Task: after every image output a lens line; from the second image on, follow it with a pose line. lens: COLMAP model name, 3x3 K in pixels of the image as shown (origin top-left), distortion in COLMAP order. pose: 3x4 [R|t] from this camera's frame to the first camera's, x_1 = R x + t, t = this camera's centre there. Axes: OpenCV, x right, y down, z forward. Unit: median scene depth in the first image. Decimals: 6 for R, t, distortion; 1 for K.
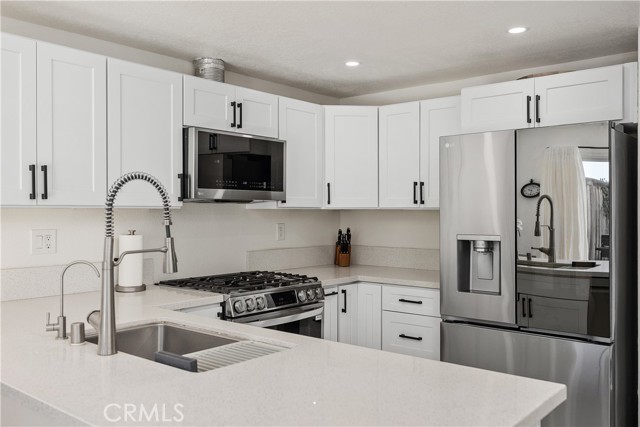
lens RADIAL K [[559.3, 0, 319.5], [0, 559.3, 214.7], [0, 0, 1]] dist [-0.013129, 0.010947]
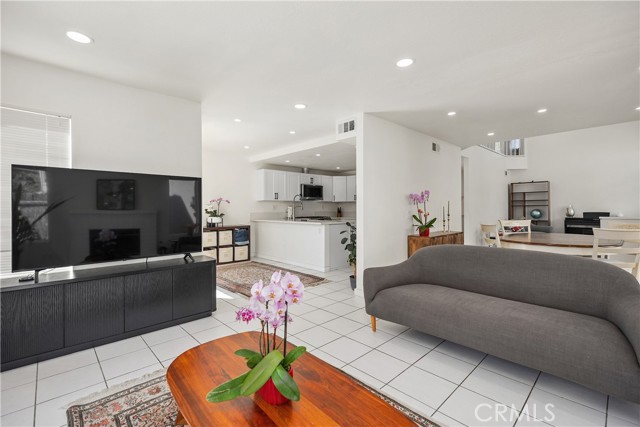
lens RADIAL K [[293.2, 0, 322.5], [0, 293.2, 200.4], [0, 0, 1]] dist [0.003832, -0.000751]
pose [[0.994140, -0.009803, -0.107653, 0.187843], [0.006108, 0.999383, -0.034596, 0.062358], [0.107925, 0.033735, 0.993586, -1.314873]]
